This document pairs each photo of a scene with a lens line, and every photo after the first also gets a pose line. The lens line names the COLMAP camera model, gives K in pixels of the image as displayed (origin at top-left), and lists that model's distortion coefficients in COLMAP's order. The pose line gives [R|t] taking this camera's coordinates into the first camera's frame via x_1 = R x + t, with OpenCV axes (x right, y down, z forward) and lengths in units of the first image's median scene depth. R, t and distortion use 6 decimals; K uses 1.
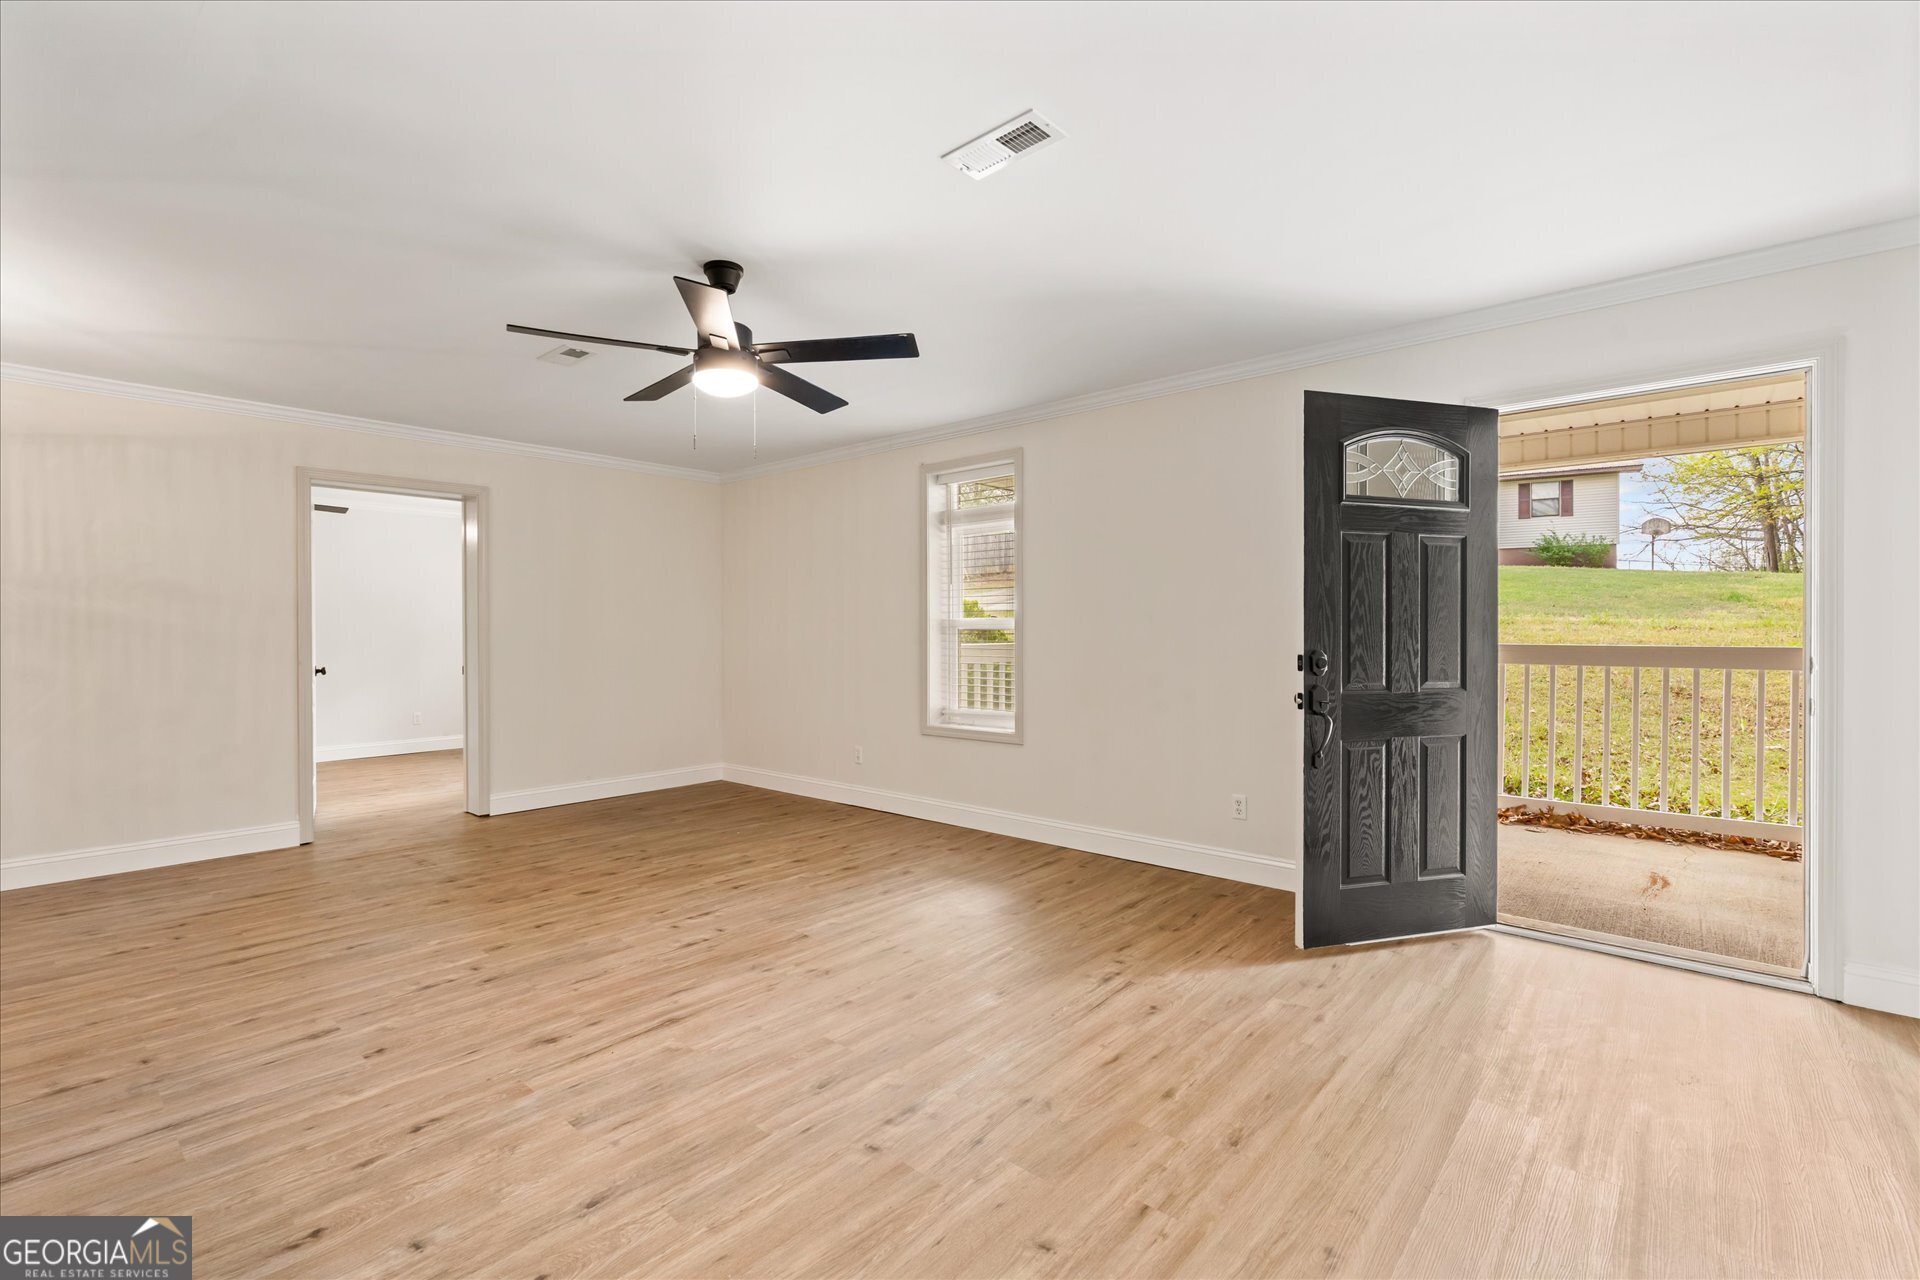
lens RADIAL K [[940.4, 0, 907.0], [0, 940.4, 638.6], [0, 0, 1]] dist [-0.007388, -0.000440]
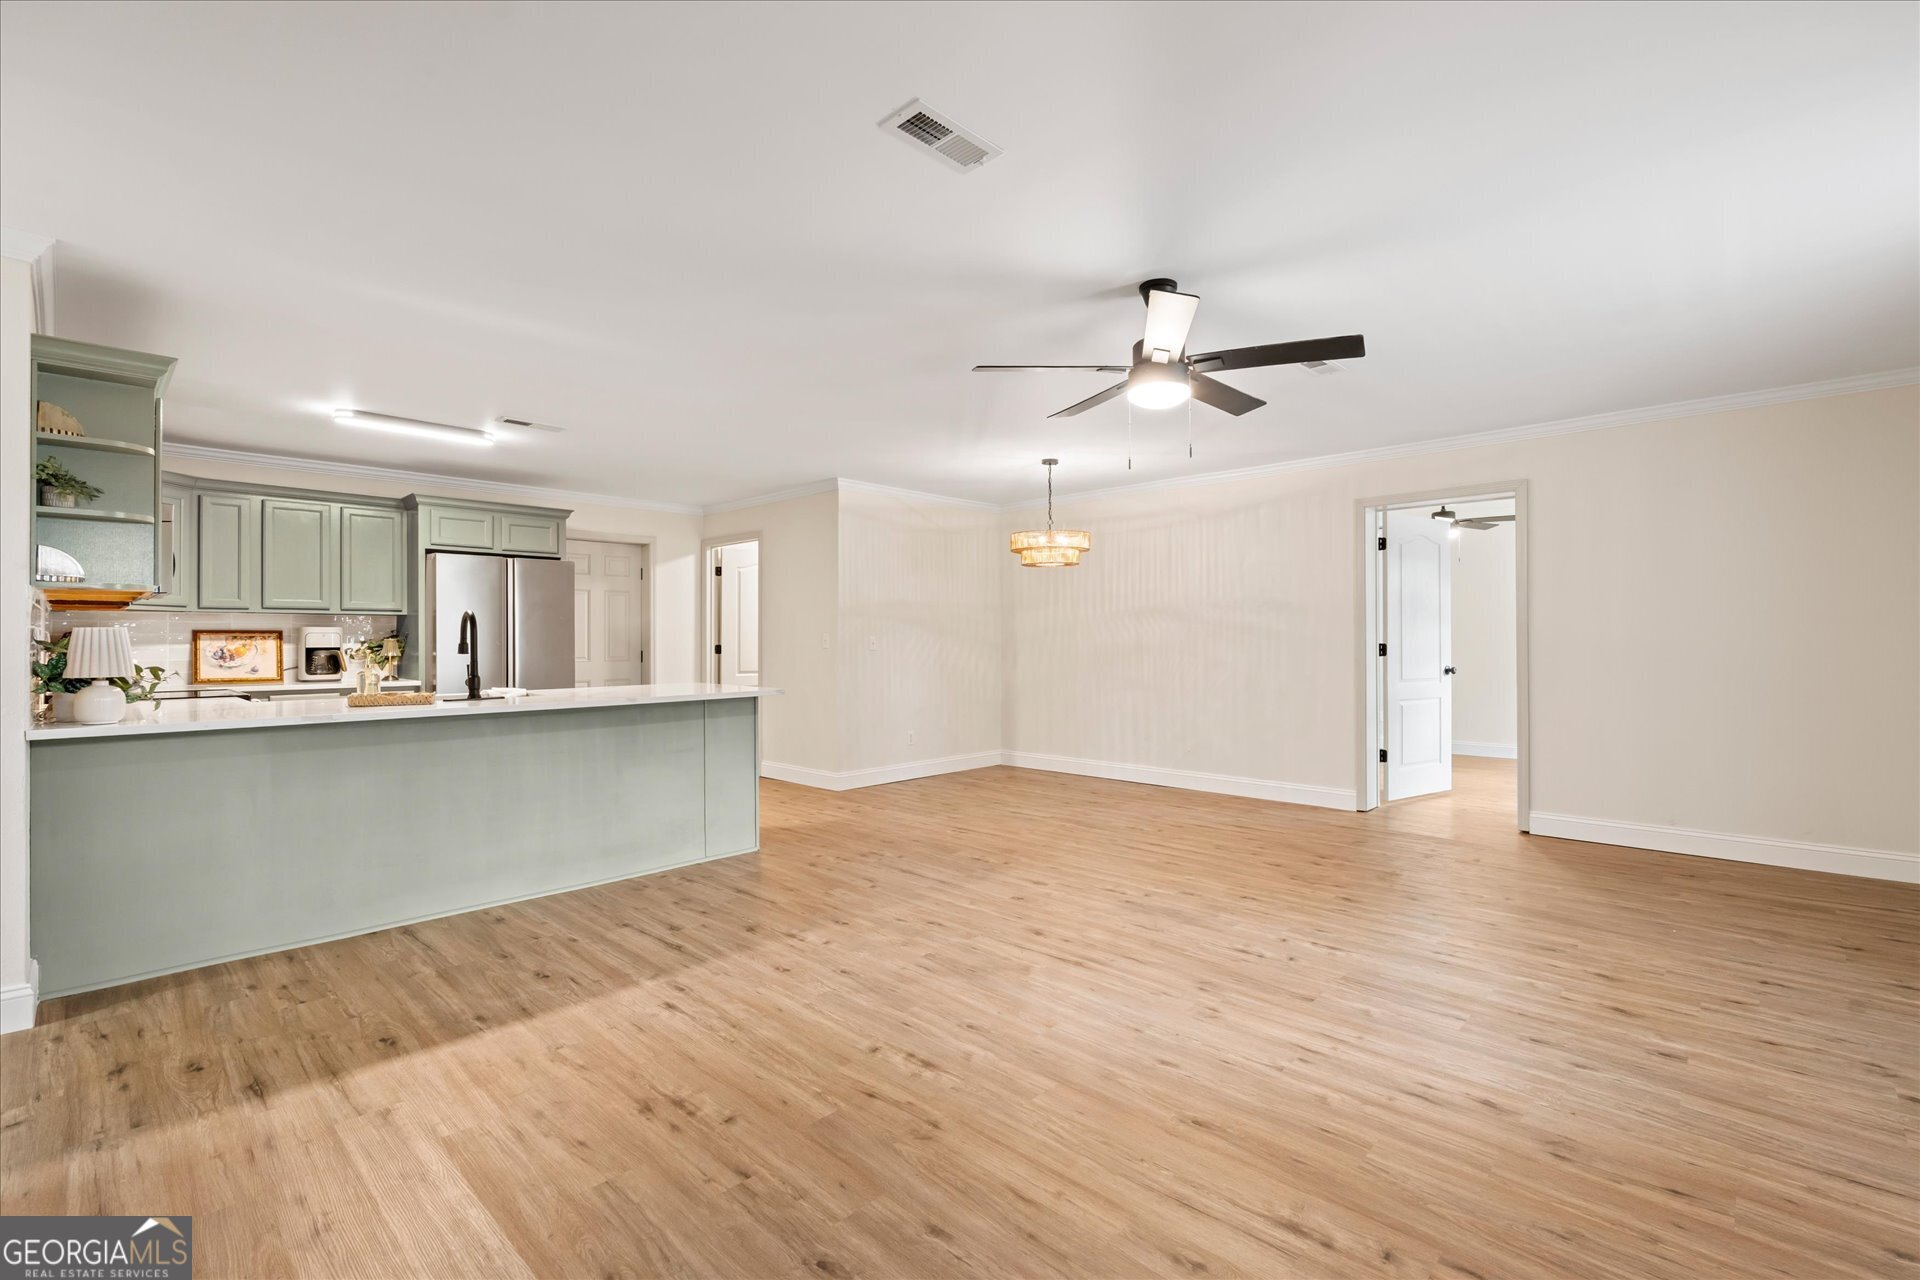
lens RADIAL K [[843.0, 0, 960.0], [0, 843.0, 640.0], [0, 0, 1]] dist [-0.004150, -0.000094]
pose [[-0.062349, 0.003931, -0.998047, 0.748223], [-0.003123, 0.999987, 0.004134, -0.015767], [0.998050, 0.003375, -0.062336, 0.802539]]
